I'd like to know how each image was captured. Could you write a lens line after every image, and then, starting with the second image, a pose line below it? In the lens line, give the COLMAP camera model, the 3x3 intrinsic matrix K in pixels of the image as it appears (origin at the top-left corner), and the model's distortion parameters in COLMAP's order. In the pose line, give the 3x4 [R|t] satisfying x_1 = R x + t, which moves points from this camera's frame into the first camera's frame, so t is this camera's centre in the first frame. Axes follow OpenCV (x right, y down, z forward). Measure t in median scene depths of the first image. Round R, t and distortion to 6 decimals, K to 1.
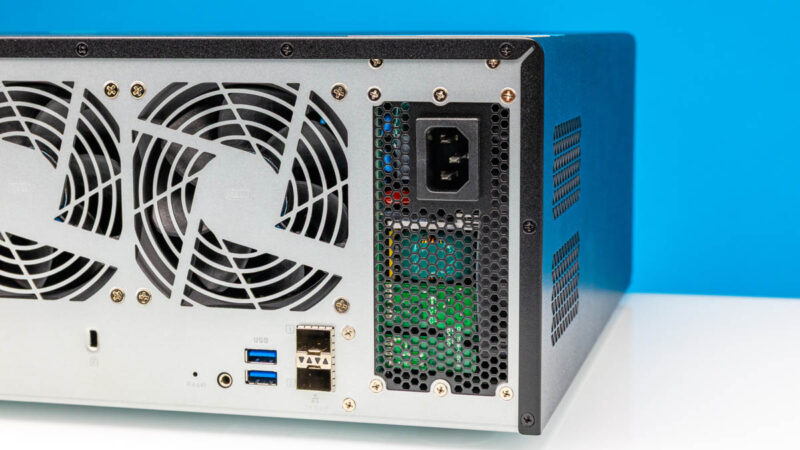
lens RADIAL K [[1562.5, 0, 400.0], [0, 1562.5, 227.0], [0, 0, 1]] dist [0.014371, 0.000000]
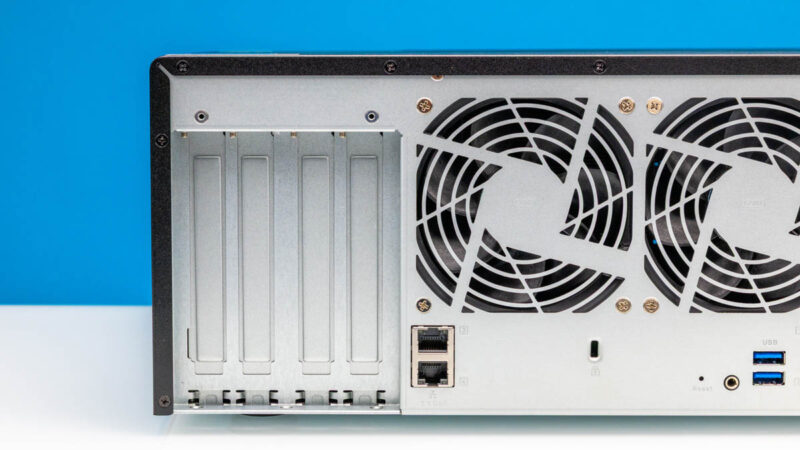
lens RADIAL K [[1397.7, 0, 345.5], [0, 1397.7, 147.9], [0, 0, 1]] dist [0.077494, 0.000000]
pose [[0.963647, -0.017571, 0.266601, -0.607727], [0.032111, 0.998219, -0.050276, -0.019137], [-0.265243, 0.057009, 0.962495, 0.157790]]
